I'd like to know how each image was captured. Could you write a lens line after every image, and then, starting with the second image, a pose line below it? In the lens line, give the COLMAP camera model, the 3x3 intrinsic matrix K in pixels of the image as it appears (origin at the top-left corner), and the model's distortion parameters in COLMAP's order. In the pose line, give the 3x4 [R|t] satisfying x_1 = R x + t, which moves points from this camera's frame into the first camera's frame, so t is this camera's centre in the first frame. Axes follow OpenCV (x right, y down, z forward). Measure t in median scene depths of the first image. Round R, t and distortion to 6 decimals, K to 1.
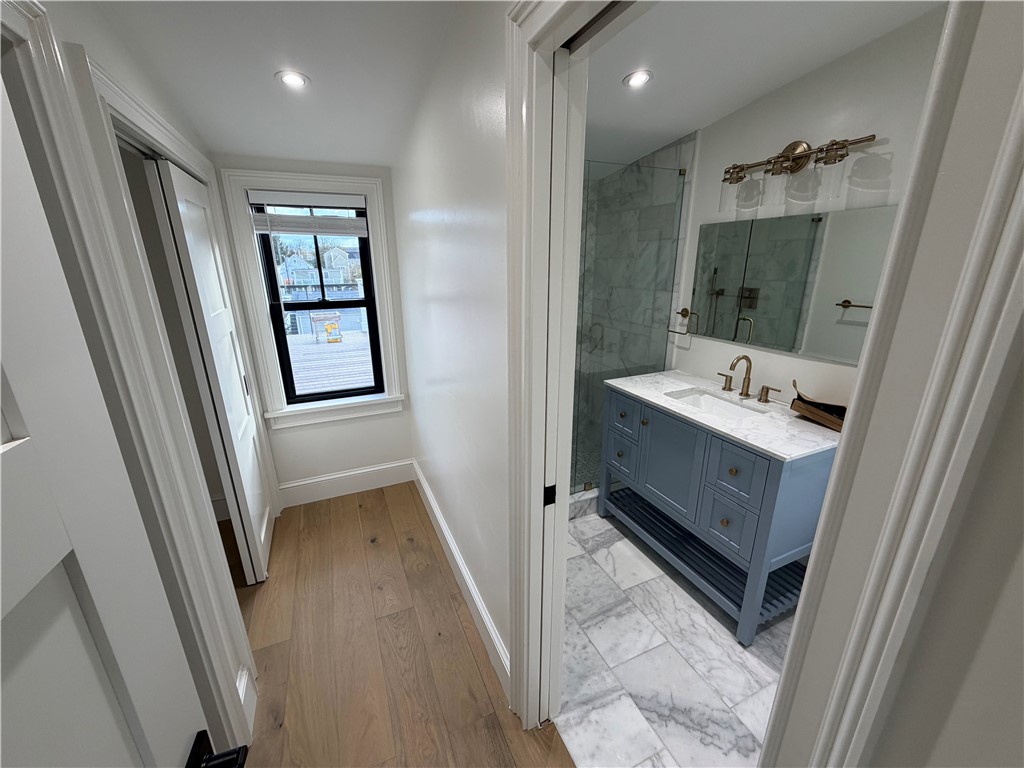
lens RADIAL K [[407.8, 0, 509.6], [0, 407.8, 386.0], [0, 0, 1]] dist [-0.001062, 0.000101]
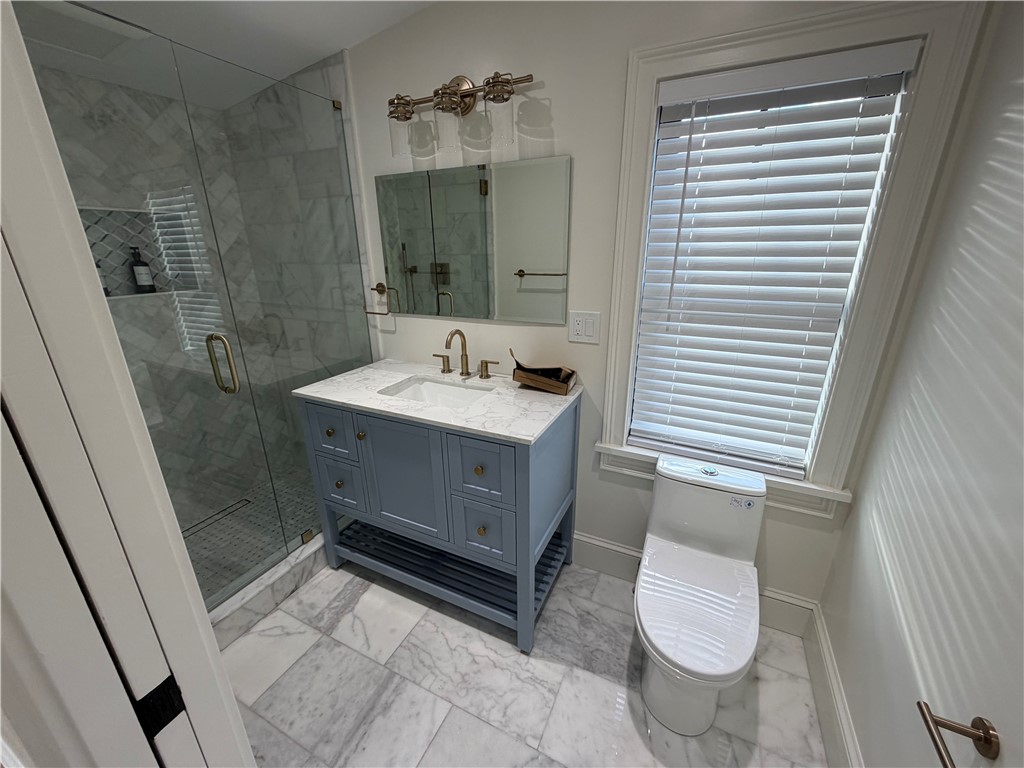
lens RADIAL K [[407.8, 0, 509.6], [0, 407.8, 386.0], [0, 0, 1]] dist [-0.001062, 0.000101]
pose [[0.765534, -0.207536, 0.609005, 0.099081], [0.195424, 0.976832, 0.087231, -0.010716], [-0.612999, 0.052235, 0.788355, 0.230593]]
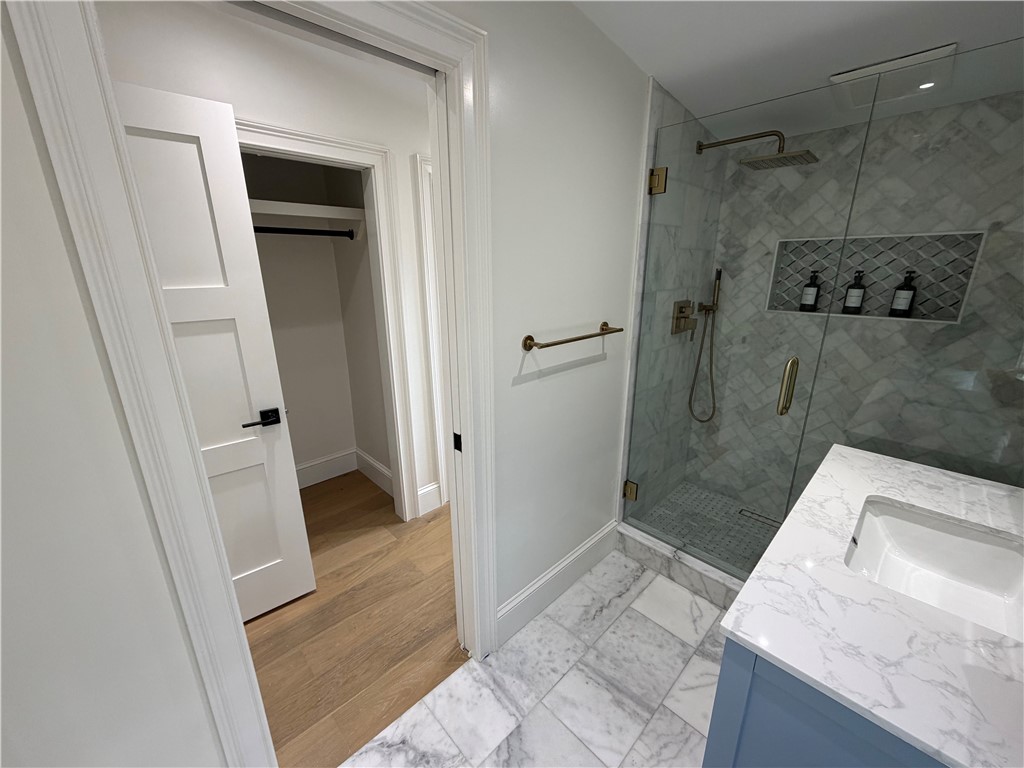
lens RADIAL K [[407.8, 0, 509.6], [0, 407.8, 386.0], [0, 0, 1]] dist [-0.001062, 0.000101]
pose [[0.339453, 0.269402, -0.901218, 0.625893], [-0.273197, 0.945044, 0.179600, -0.075729], [0.900075, 0.185244, 0.394398, 0.338771]]
